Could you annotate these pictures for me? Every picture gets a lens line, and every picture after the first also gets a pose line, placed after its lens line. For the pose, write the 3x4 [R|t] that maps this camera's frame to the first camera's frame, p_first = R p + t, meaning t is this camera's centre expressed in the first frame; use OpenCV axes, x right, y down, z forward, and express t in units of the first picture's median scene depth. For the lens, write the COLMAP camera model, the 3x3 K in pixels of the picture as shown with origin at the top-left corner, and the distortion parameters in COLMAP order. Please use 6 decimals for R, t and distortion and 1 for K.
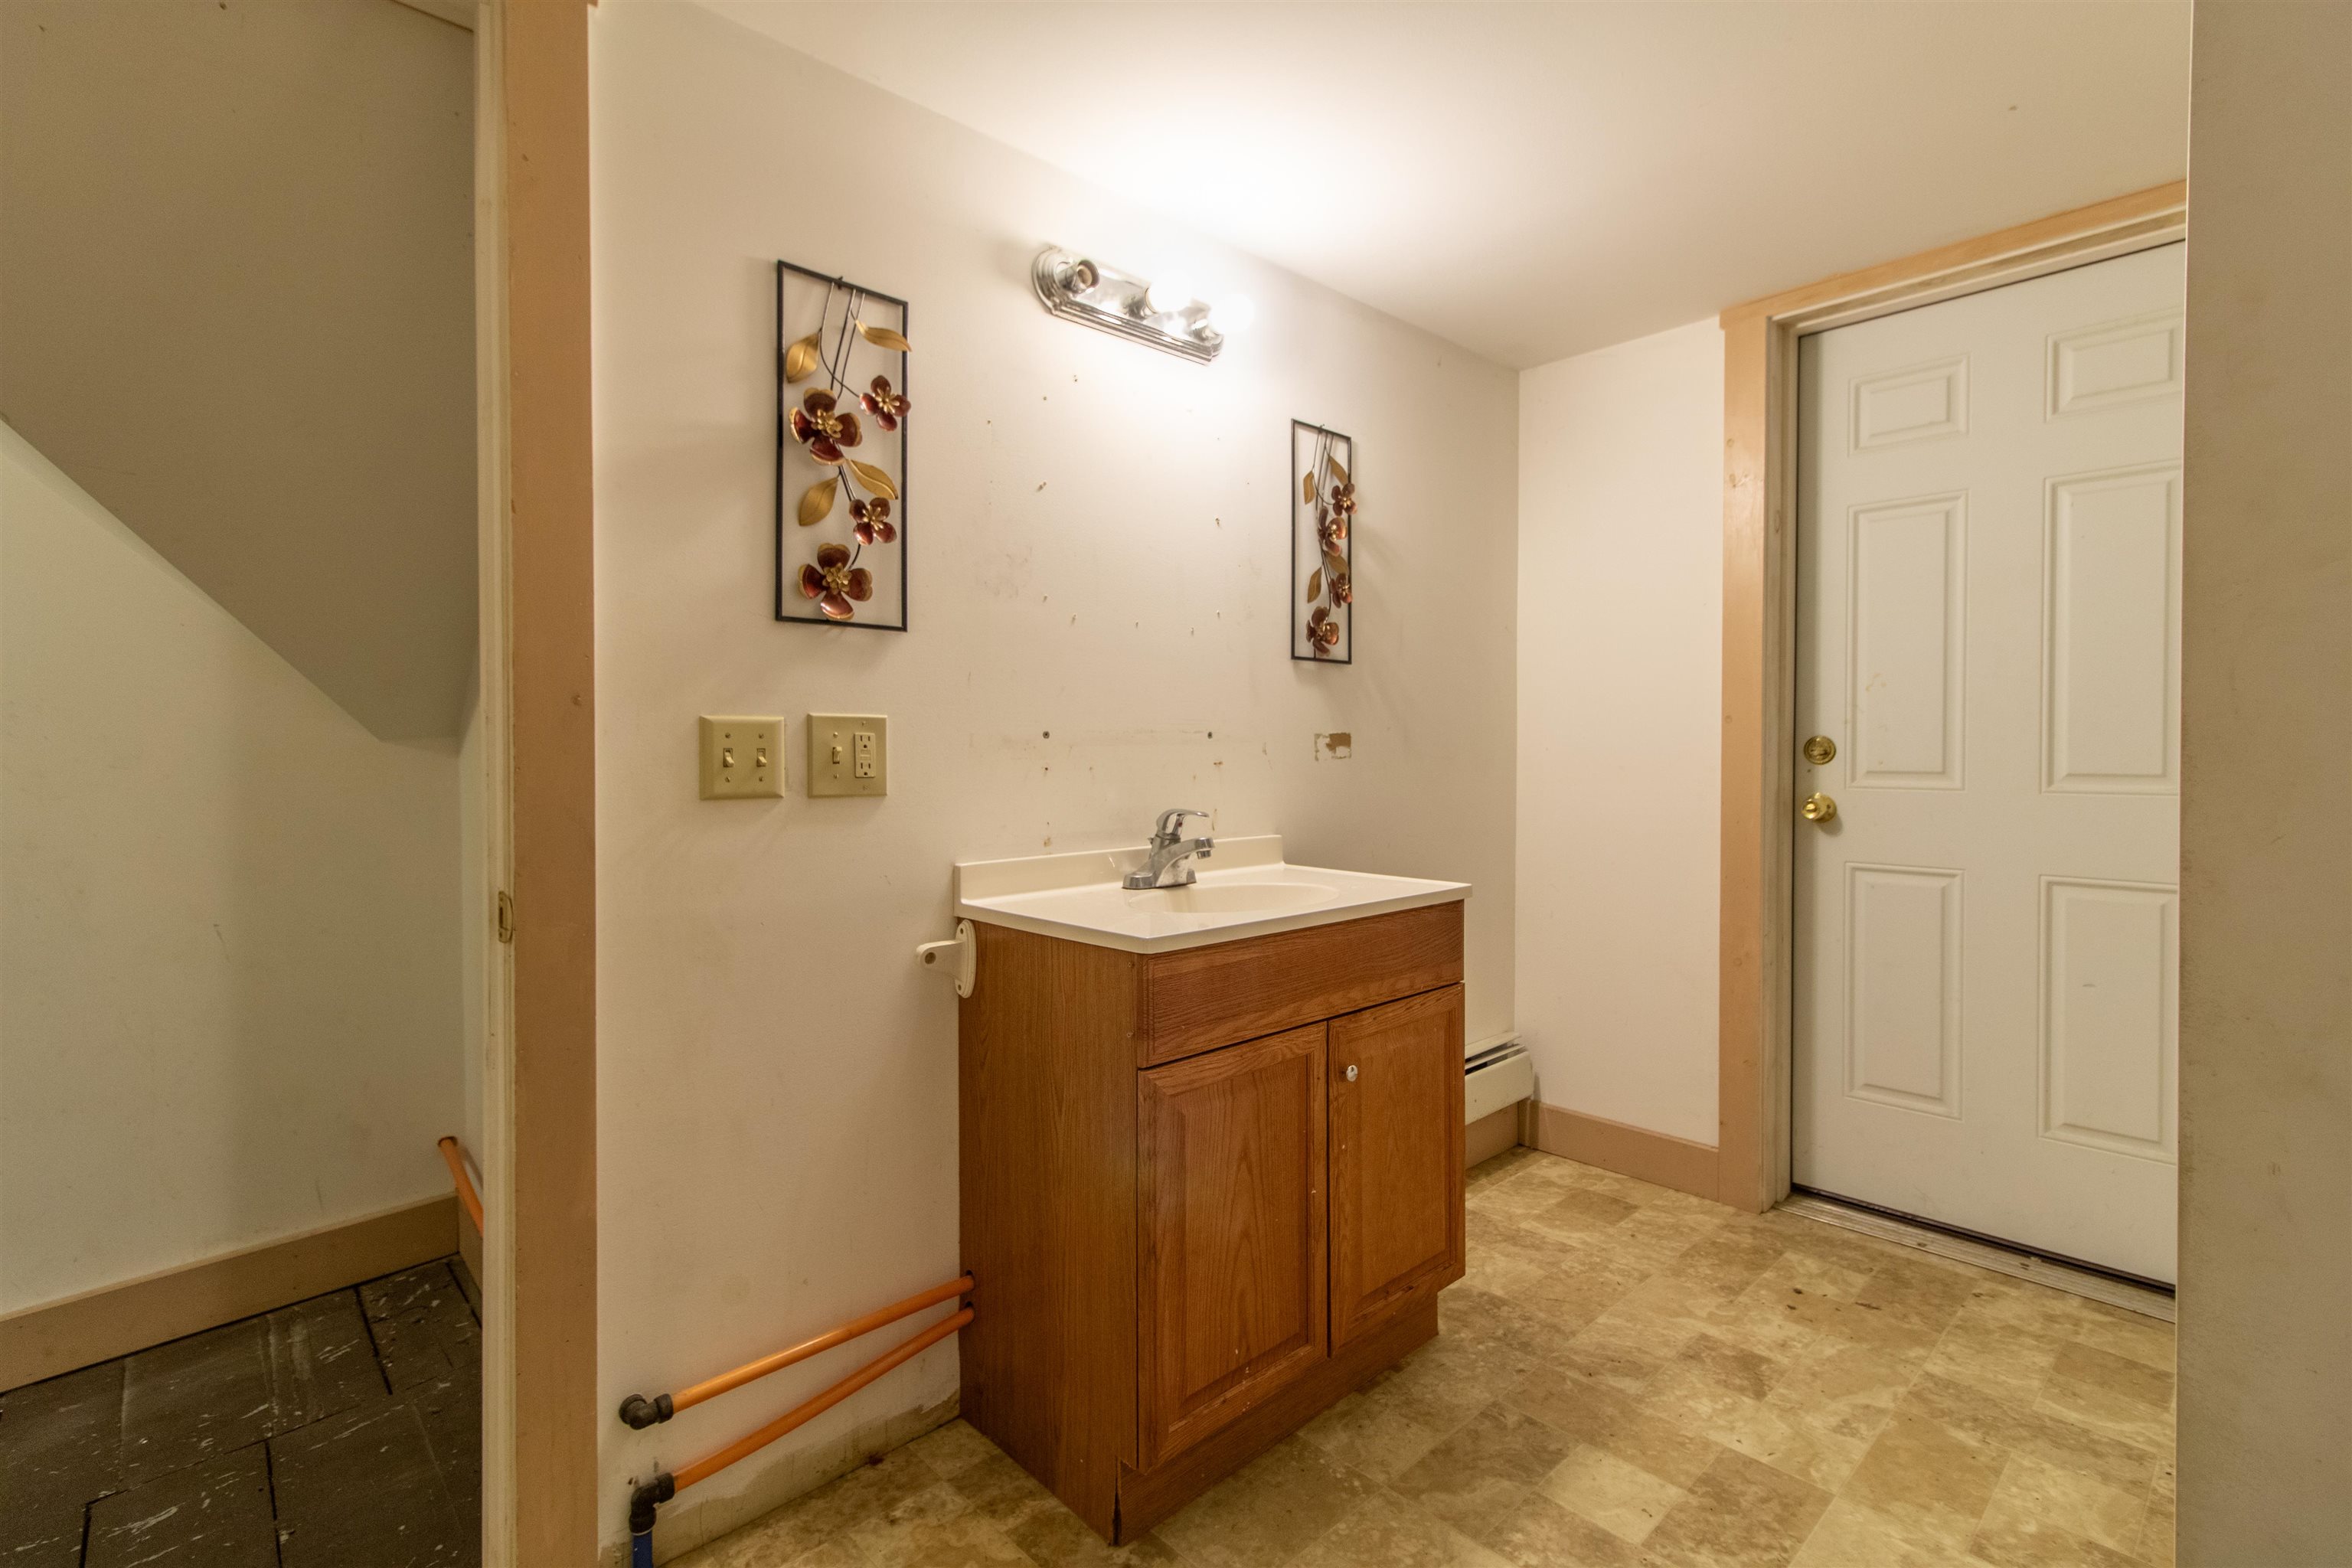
lens RADIAL K [[1078.2, 0, 1173.2], [0, 1078.2, 750.0], [0, 0, 1]] dist [0.001159, 0.000545]
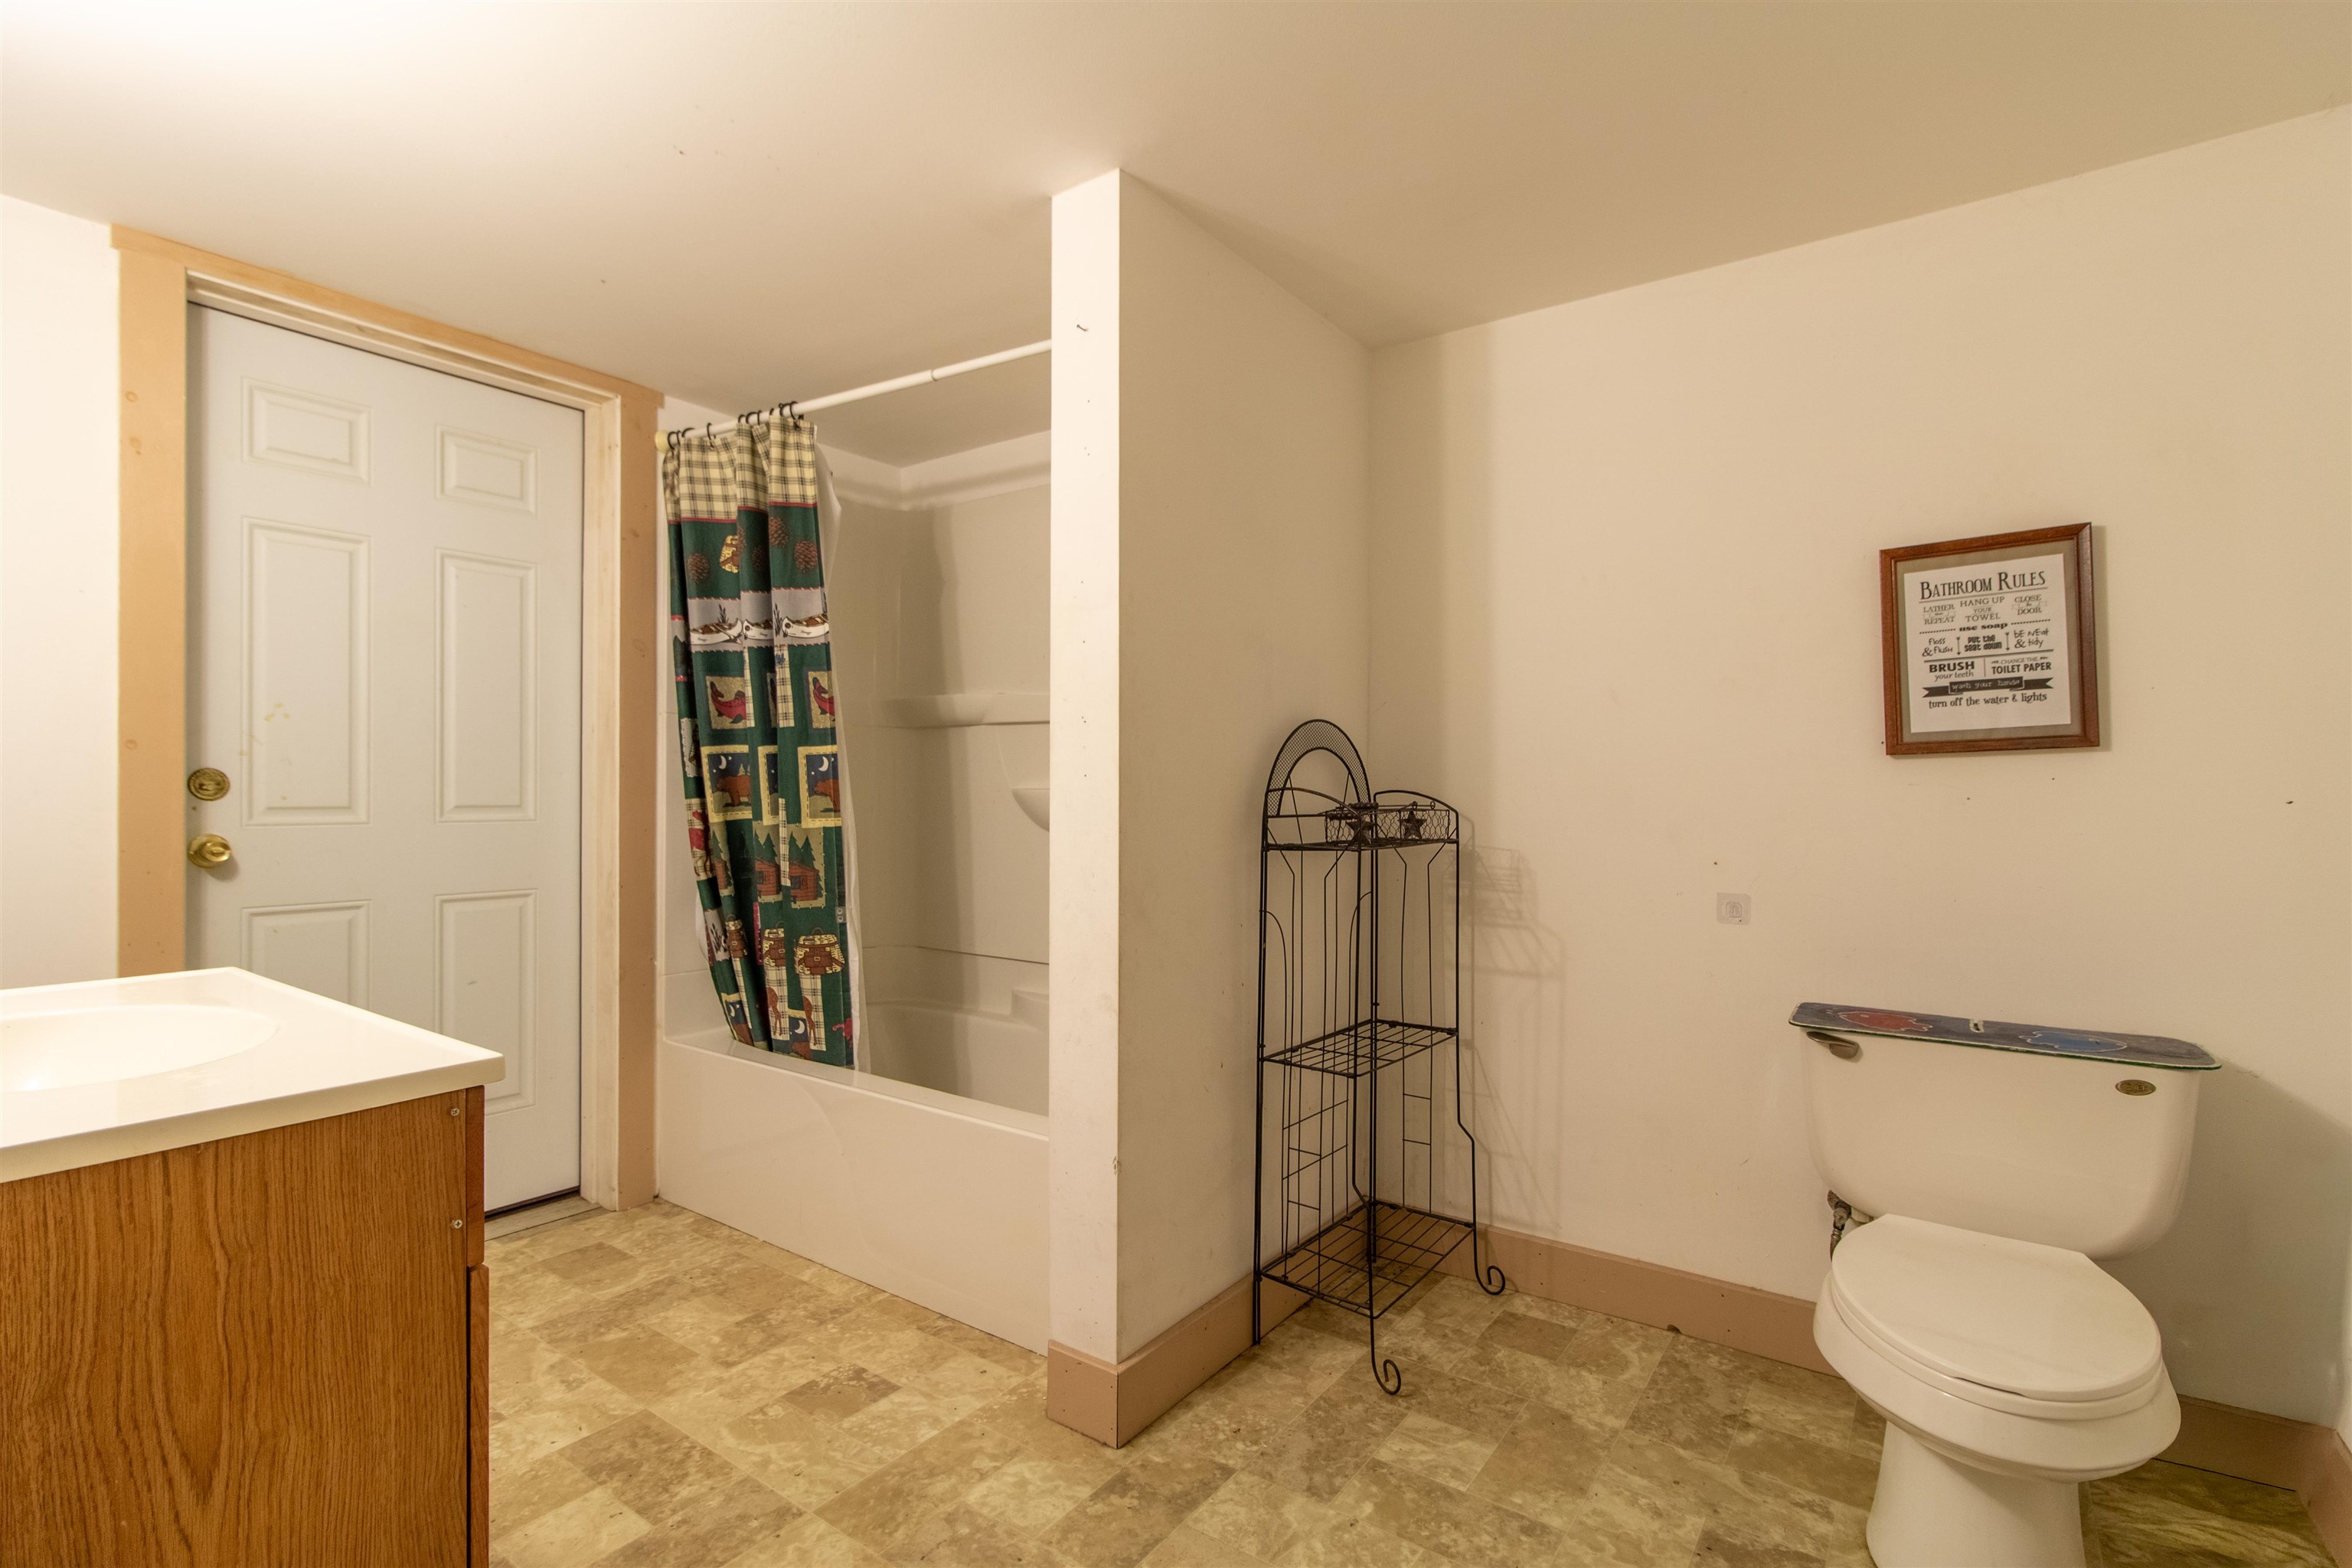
lens RADIAL K [[1104.9, 0, 1174.2], [0, 1104.9, 769.8], [0, 0, 1]] dist [-0.000611, 0.000411]
pose [[-0.195212, 0.020405, 0.980549, -0.492699], [0.003519, 0.999792, -0.020105, 0.009953], [-0.980755, -0.000474, -0.195243, 0.466446]]
